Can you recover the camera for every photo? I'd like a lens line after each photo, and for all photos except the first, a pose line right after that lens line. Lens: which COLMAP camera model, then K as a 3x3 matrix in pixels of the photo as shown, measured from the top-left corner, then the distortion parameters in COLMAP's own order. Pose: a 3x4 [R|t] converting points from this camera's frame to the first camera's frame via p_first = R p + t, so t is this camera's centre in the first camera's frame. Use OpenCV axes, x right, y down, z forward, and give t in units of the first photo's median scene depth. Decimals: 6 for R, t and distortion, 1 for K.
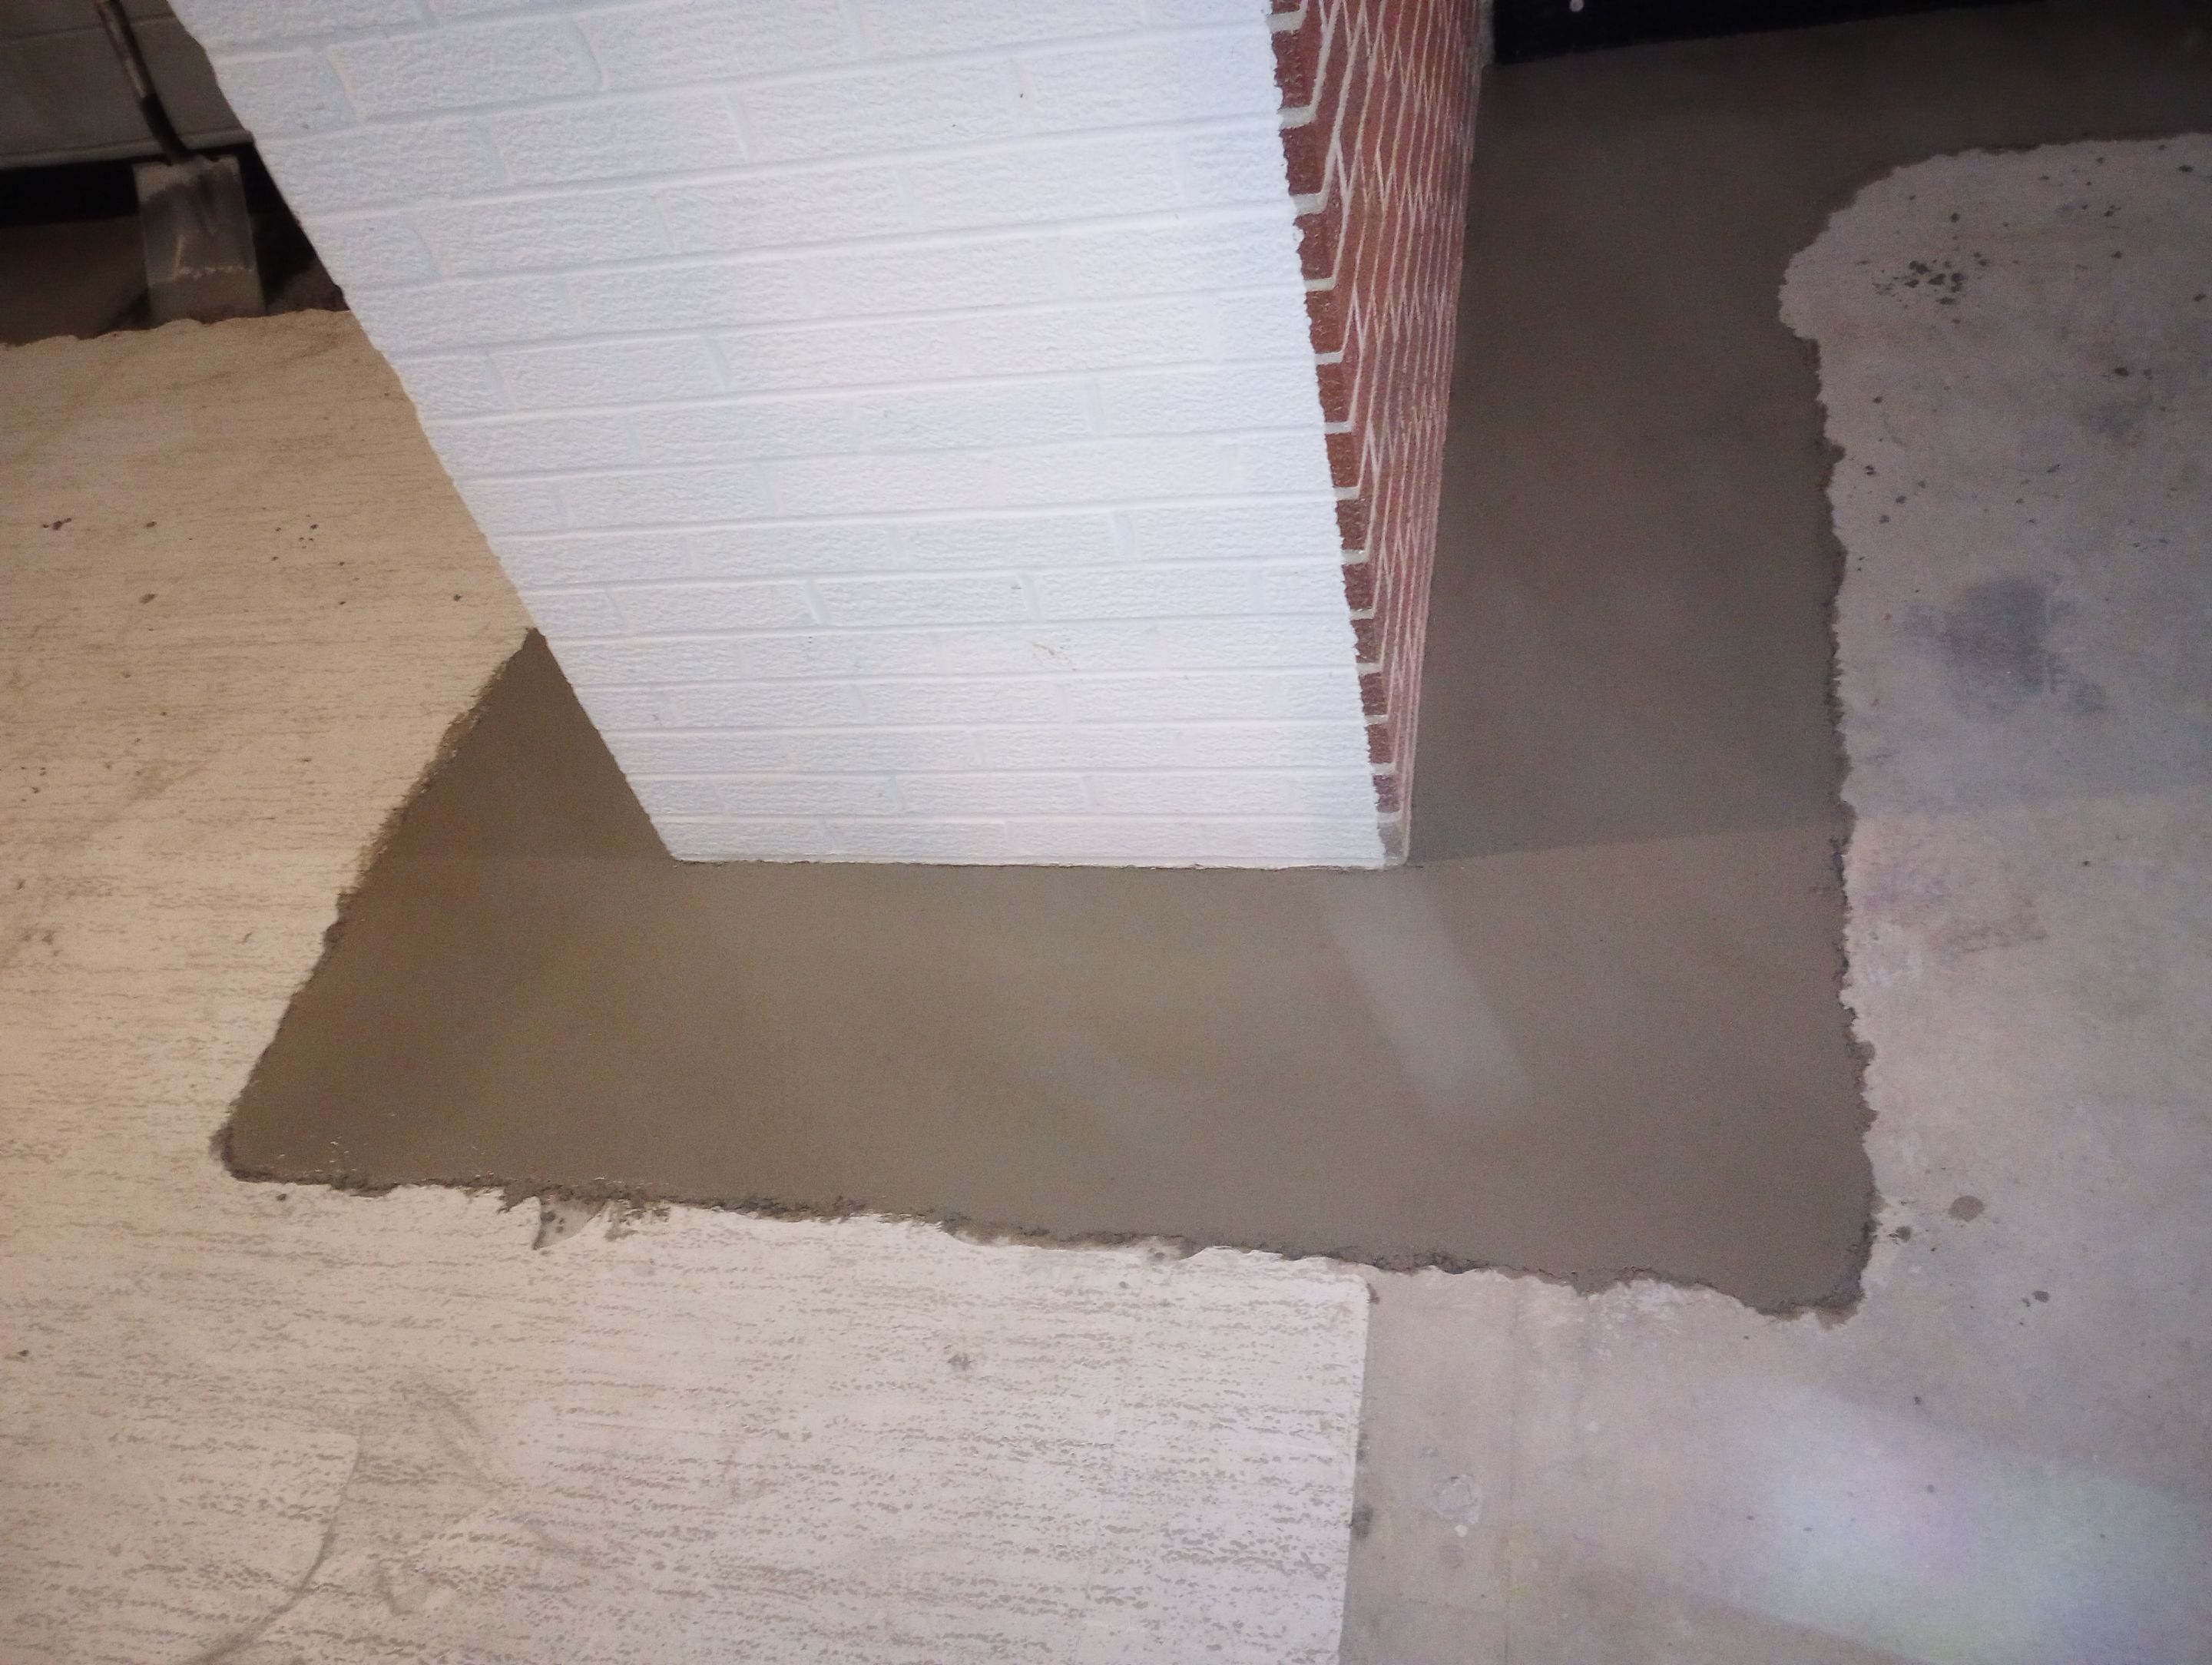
lens RADIAL K [[1810.3, 0, 1121.3], [0, 1810.3, 824.2], [0, 0, 1]] dist [0.050153, -0.060791]
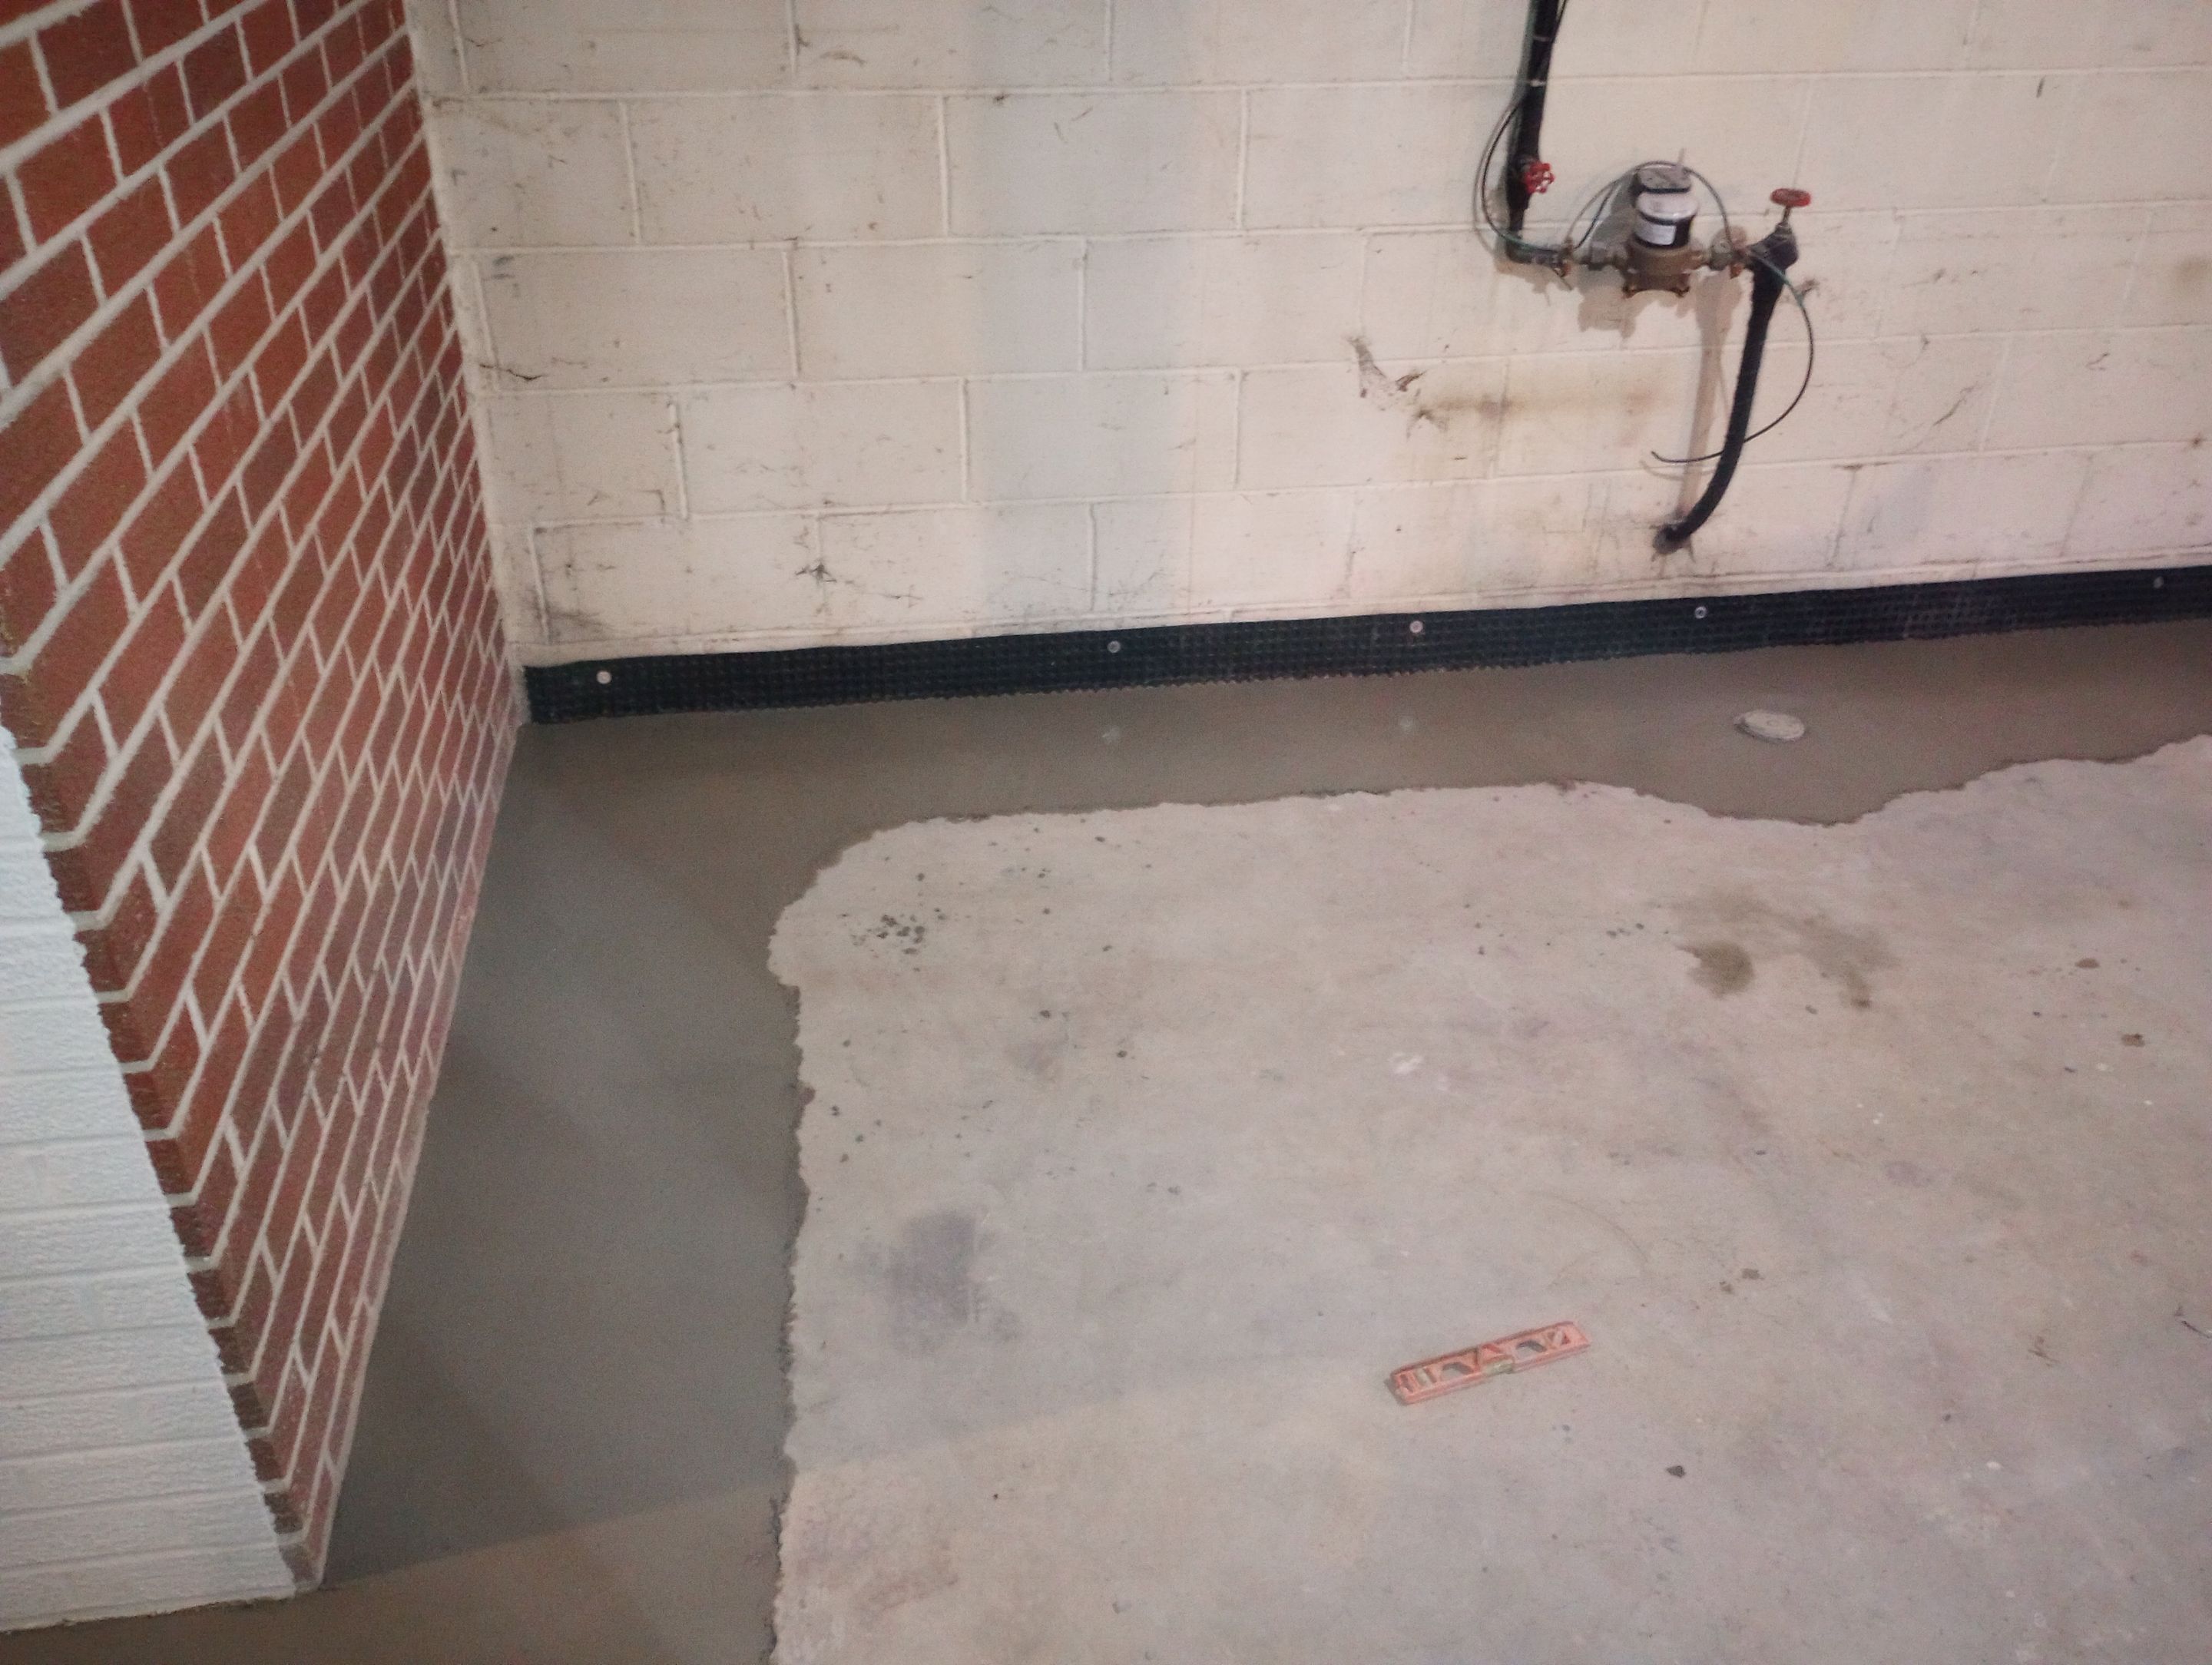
lens RADIAL K [[1810.3, 0, 1115.5], [0, 1810.3, 821.0], [0, 0, 1]] dist [0.050153, -0.060791]
pose [[0.917952, 0.014194, 0.396438, 0.160447], [0.108680, 0.952125, -0.285738, -0.039343], [-0.381514, 0.305379, 0.872463, -0.055099]]
